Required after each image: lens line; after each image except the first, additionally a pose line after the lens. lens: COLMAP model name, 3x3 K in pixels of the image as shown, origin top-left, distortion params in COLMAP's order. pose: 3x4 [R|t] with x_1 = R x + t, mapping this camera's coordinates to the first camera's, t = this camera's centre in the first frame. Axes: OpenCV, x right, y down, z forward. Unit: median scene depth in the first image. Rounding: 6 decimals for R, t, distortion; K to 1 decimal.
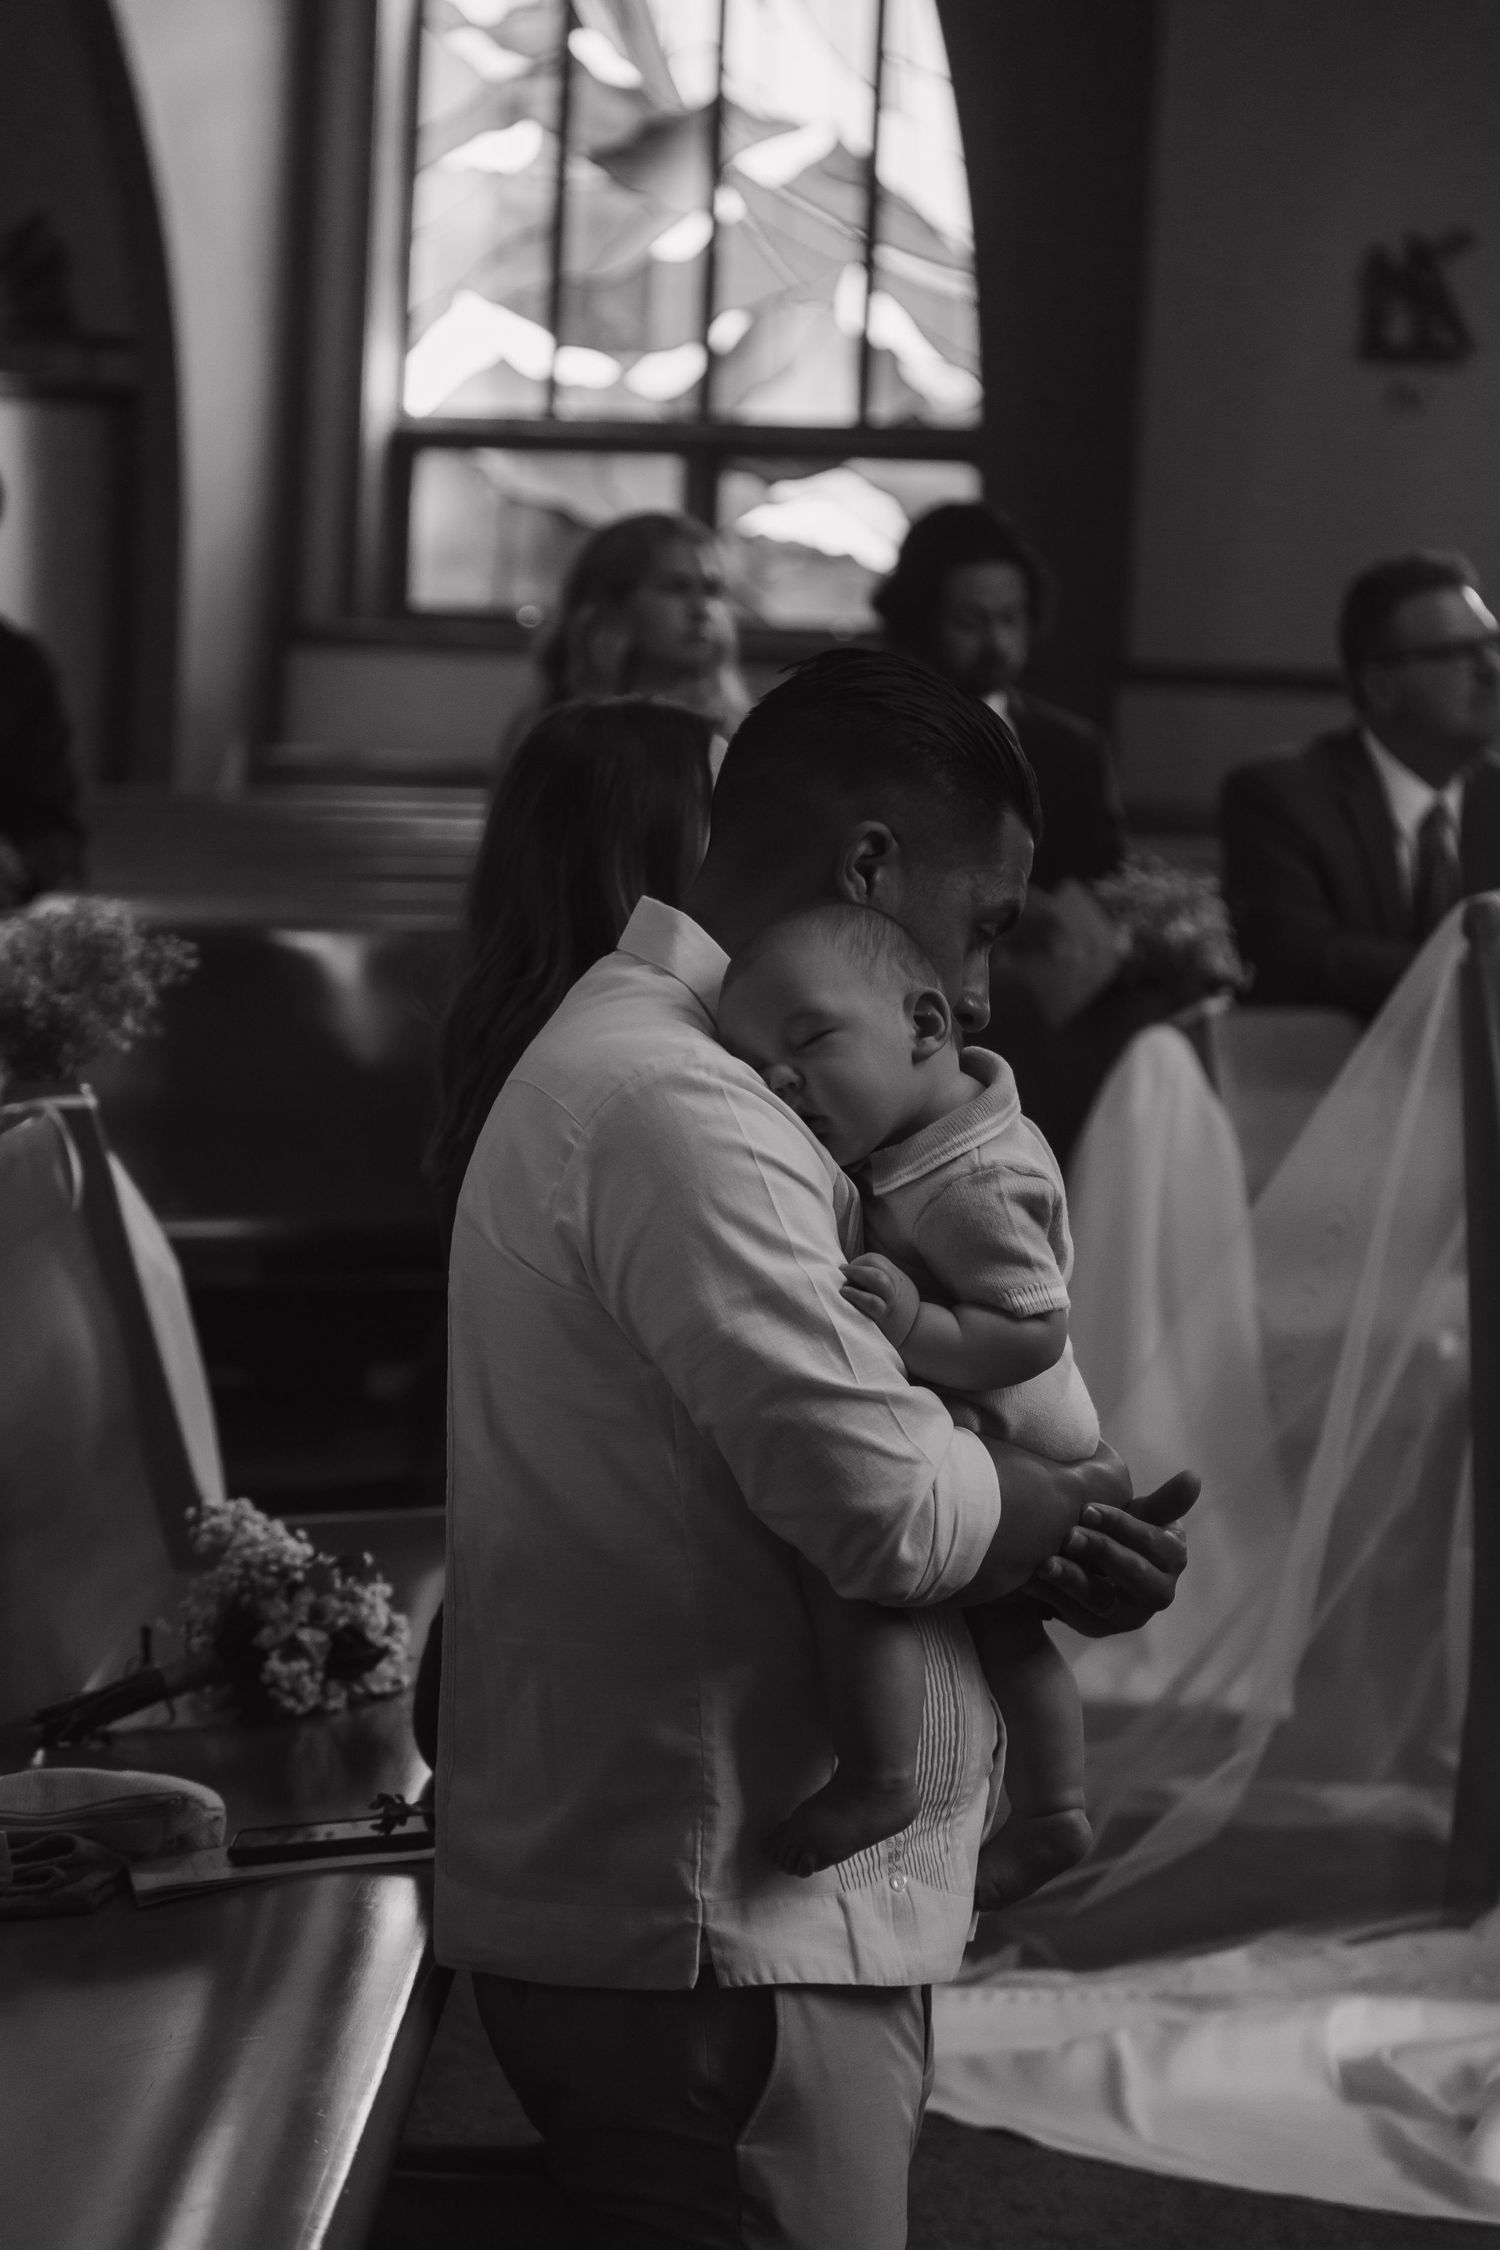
lens RADIAL K [[6787.8, 0, 756.0], [0, 6787.8, 1118.5], [0, 0, 1]] dist [0.044791, 0.000000]
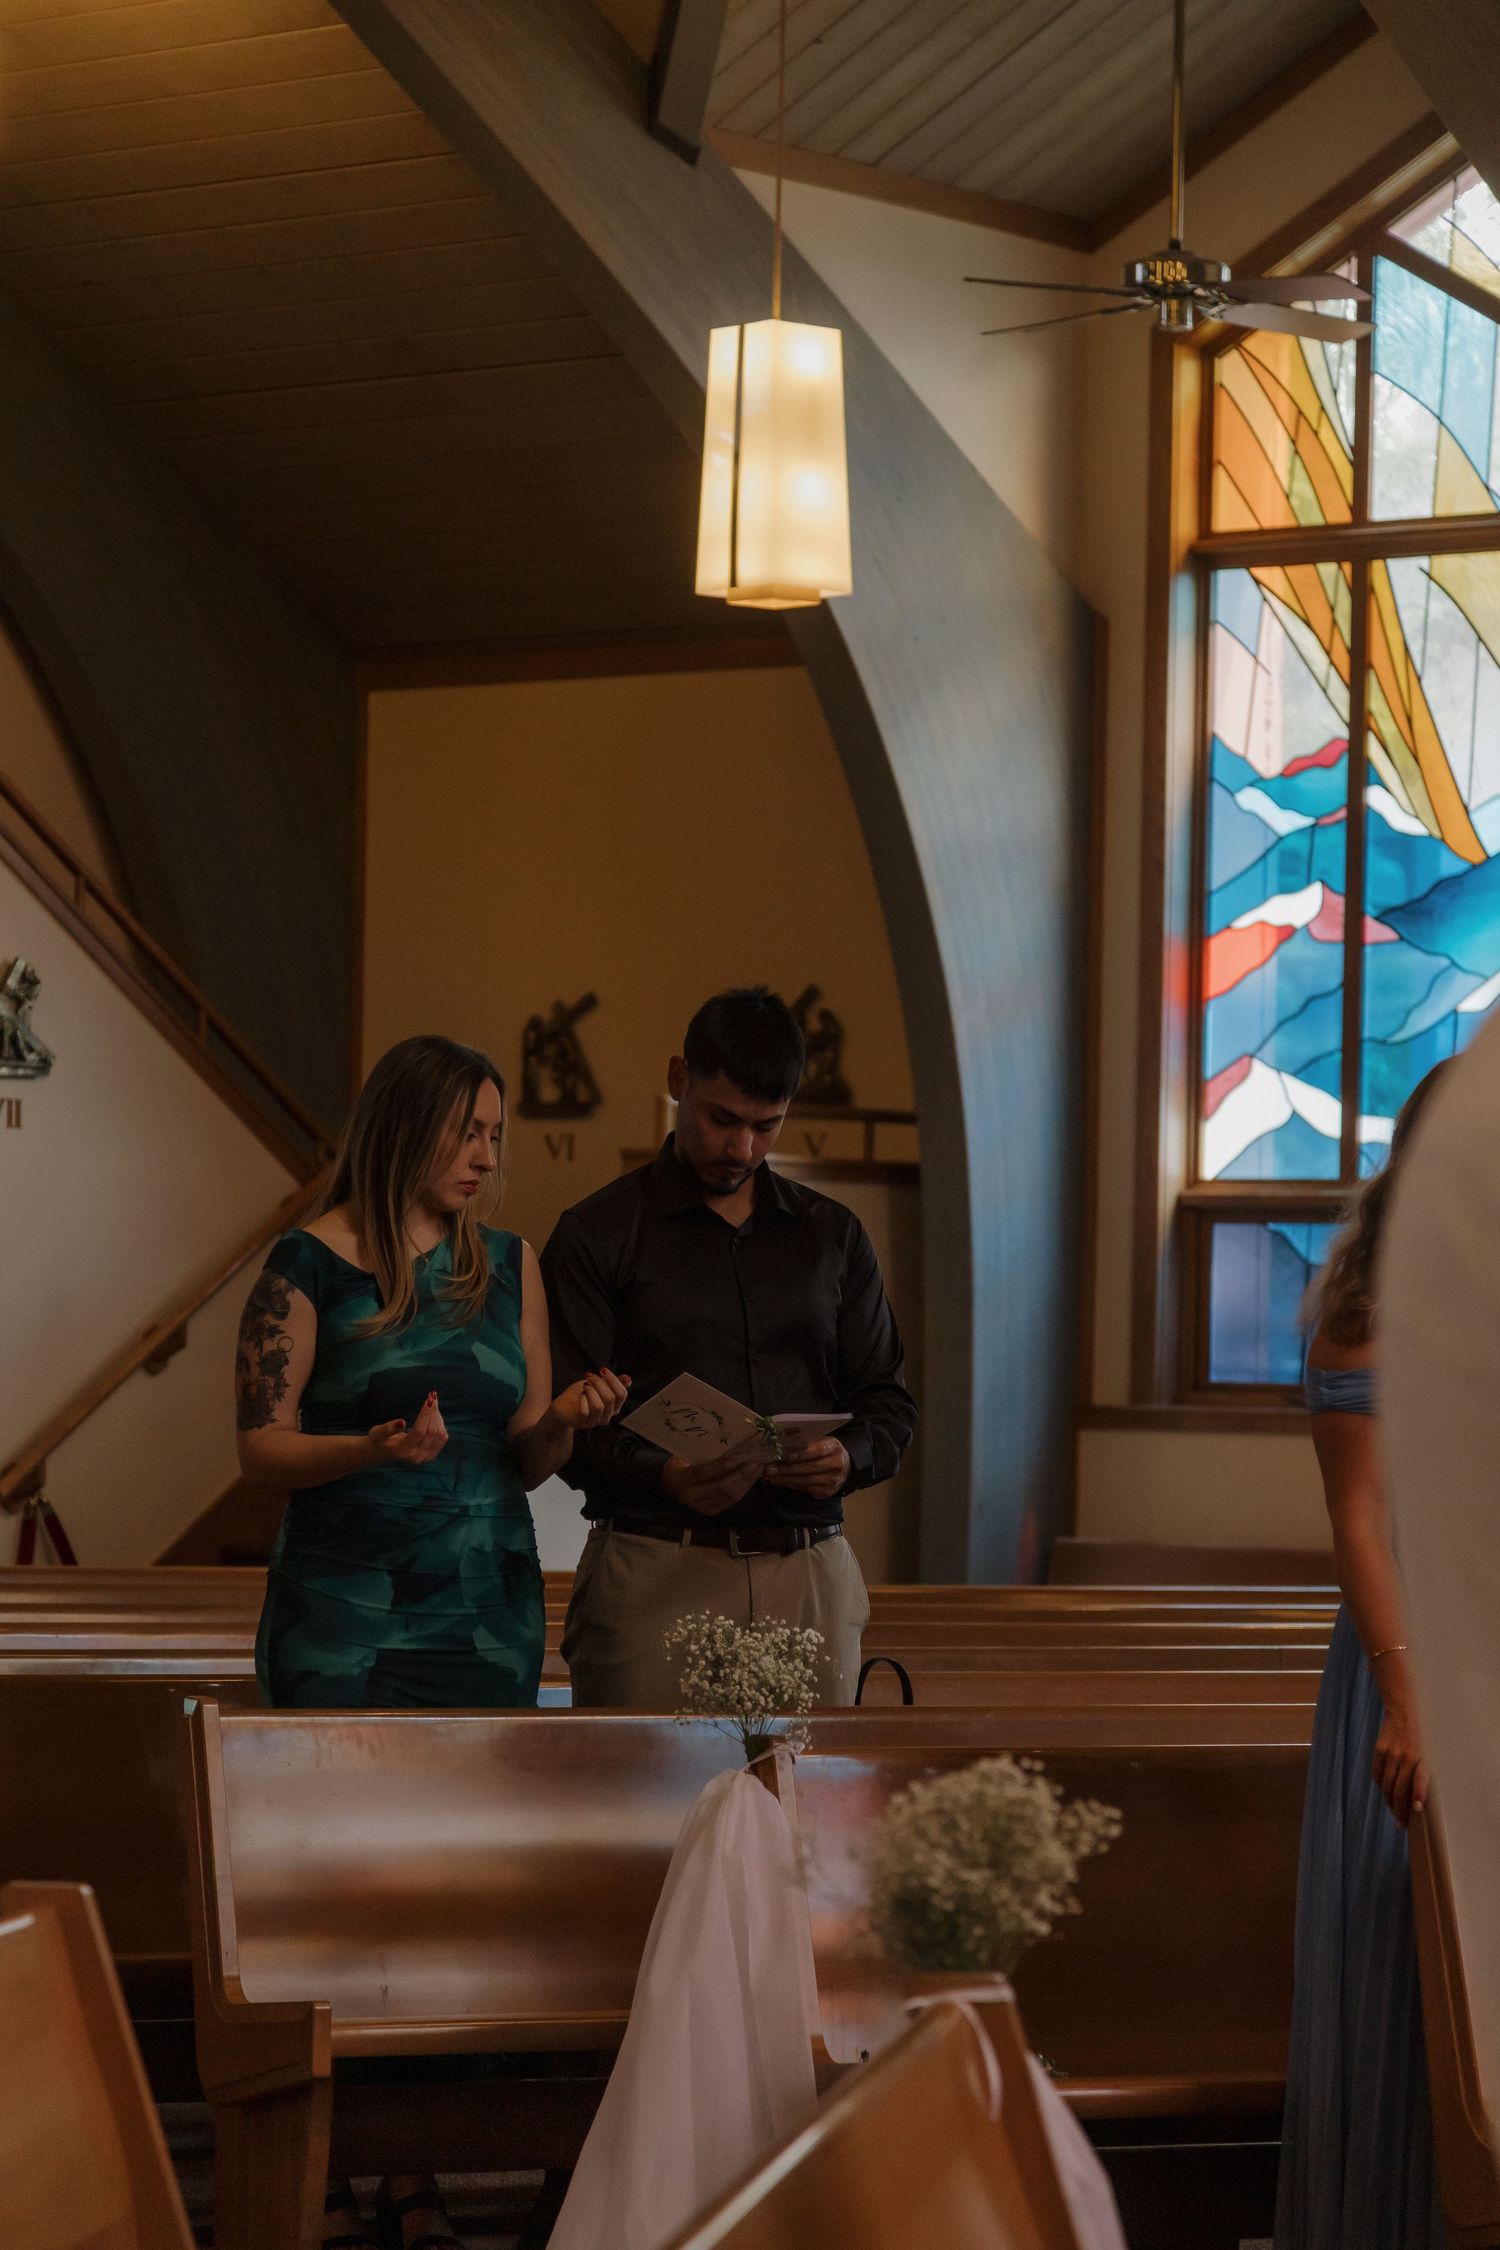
lens RADIAL K [[6787.8, 0, 730.1], [0, 6787.8, 1125.4], [0, 0, 1]] dist [0.044791, 0.000000]
pose [[0.993657, -0.026106, -0.109383, -0.013036], [0.013851, 0.993687, -0.111334, -0.006284], [0.111599, 0.109113, 0.987745, 0.044919]]
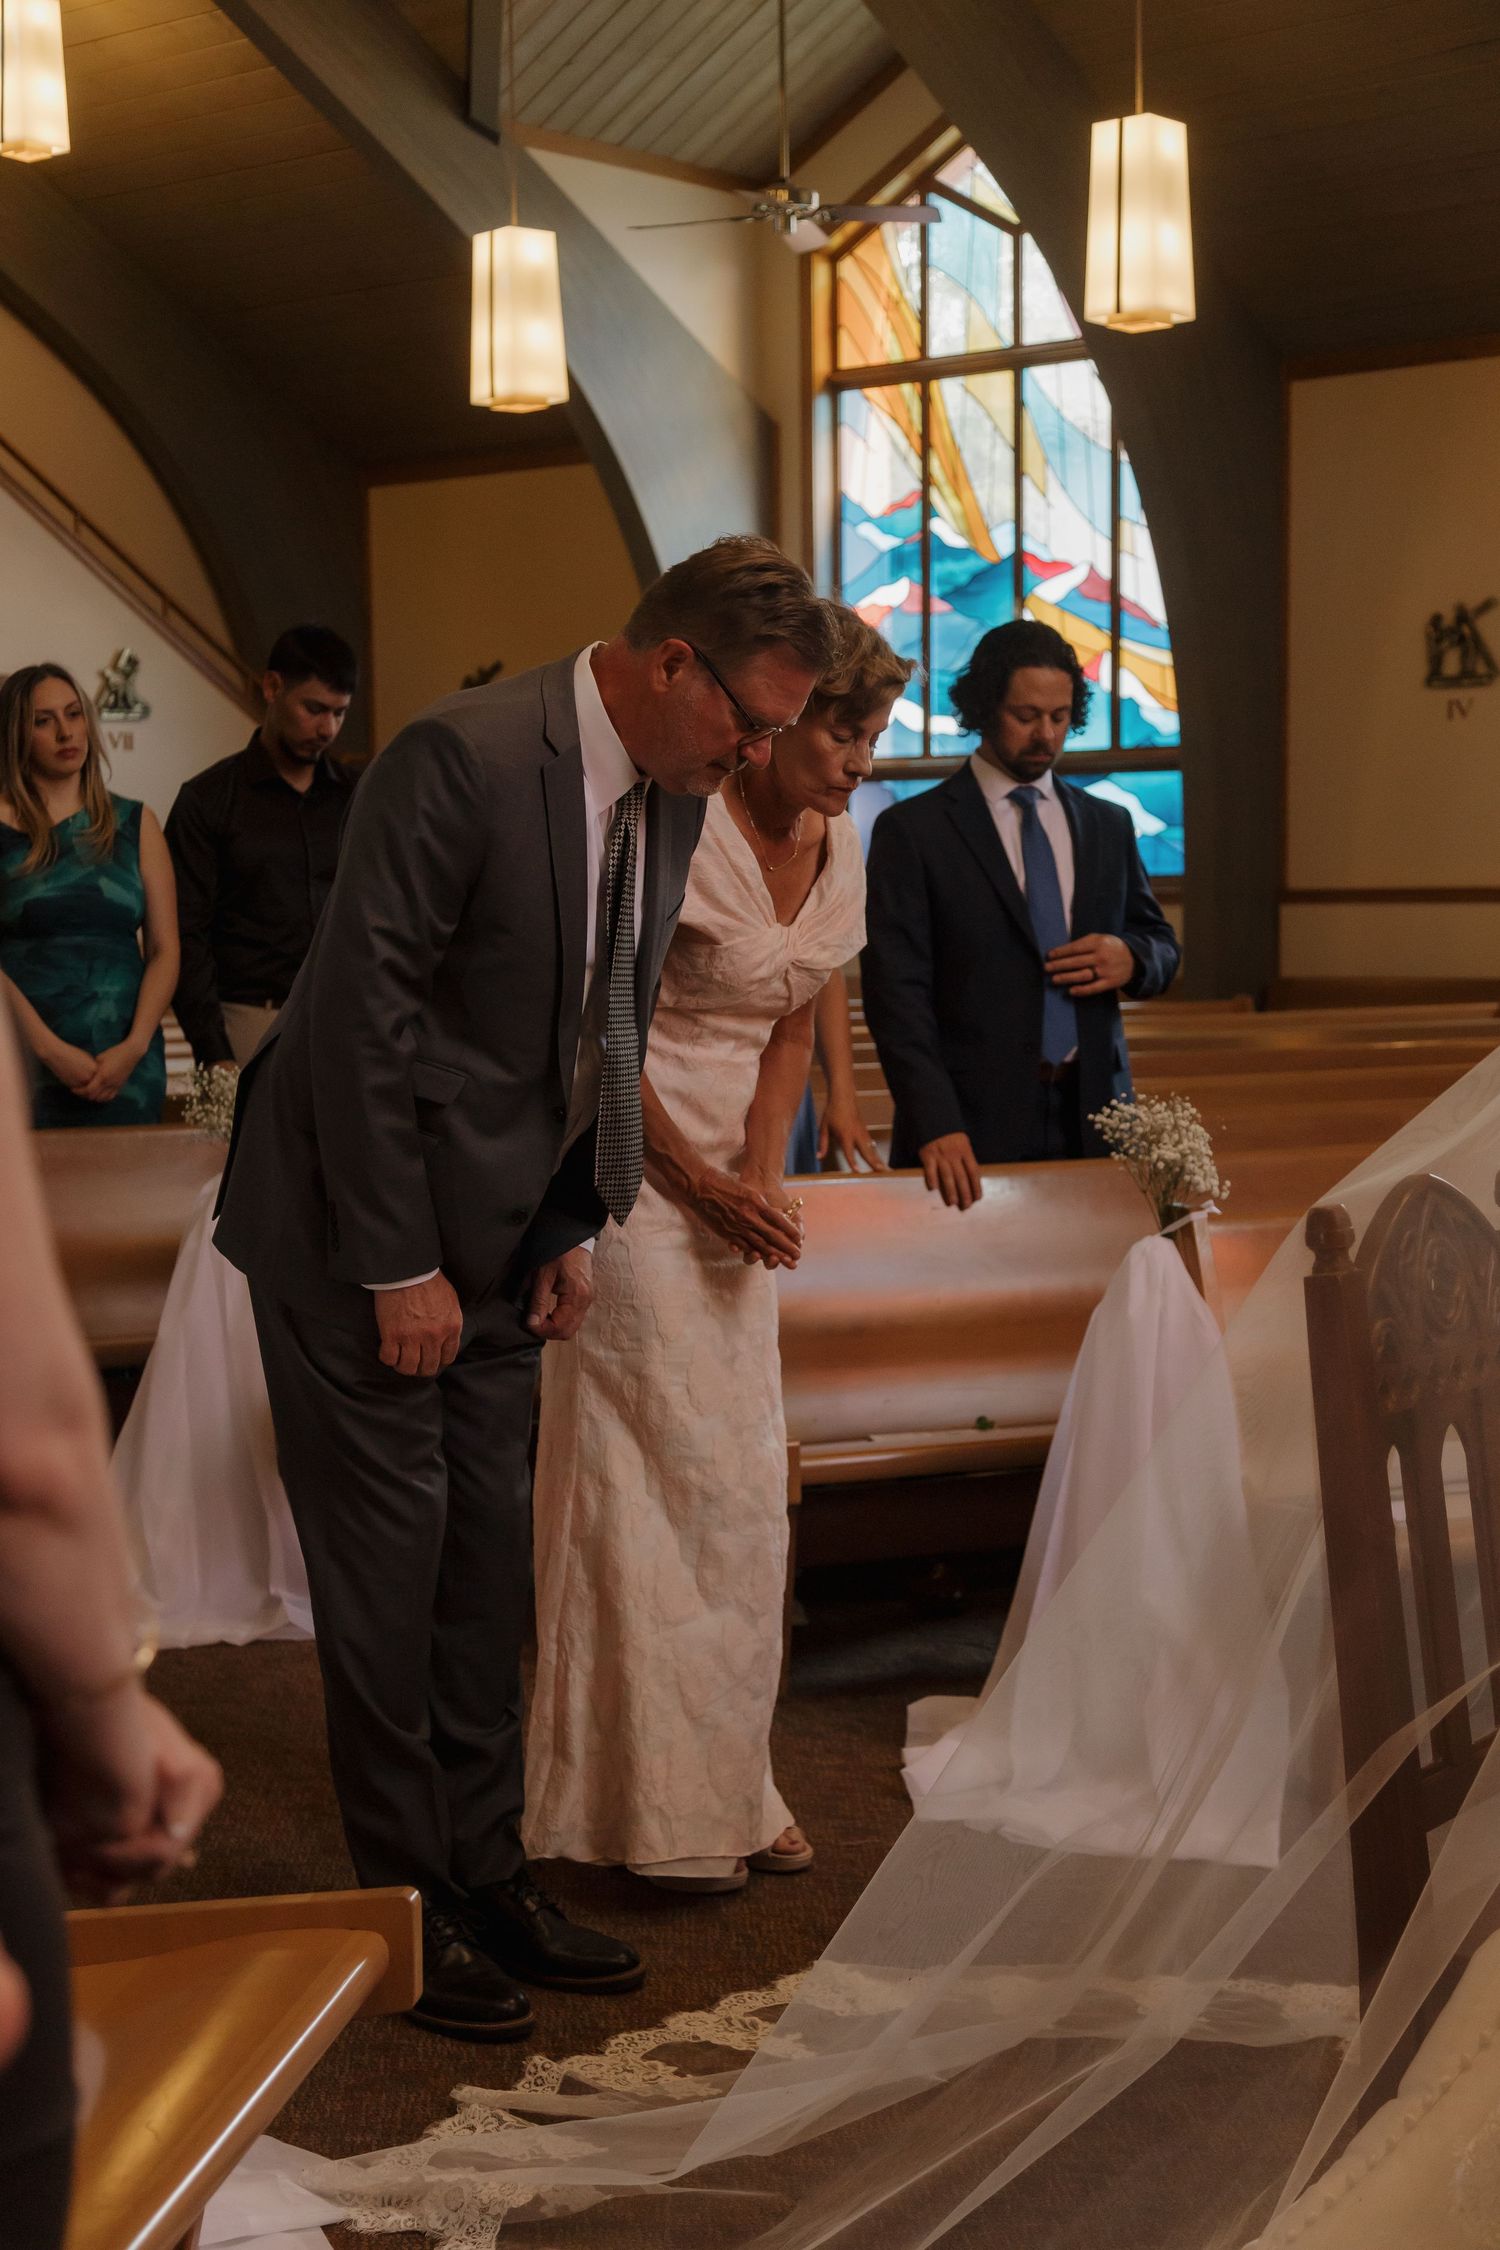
lens RADIAL K [[3318.6, 0, 747.4], [0, 3318.6, 1114.7], [0, 0, 1]] dist [0.080232, 0.000000]
pose [[0.989097, -0.045411, -0.140092, 0.037511], [0.045423, 0.998963, -0.003112, -0.018677], [0.140088, -0.003286, 0.990134, 0.223082]]
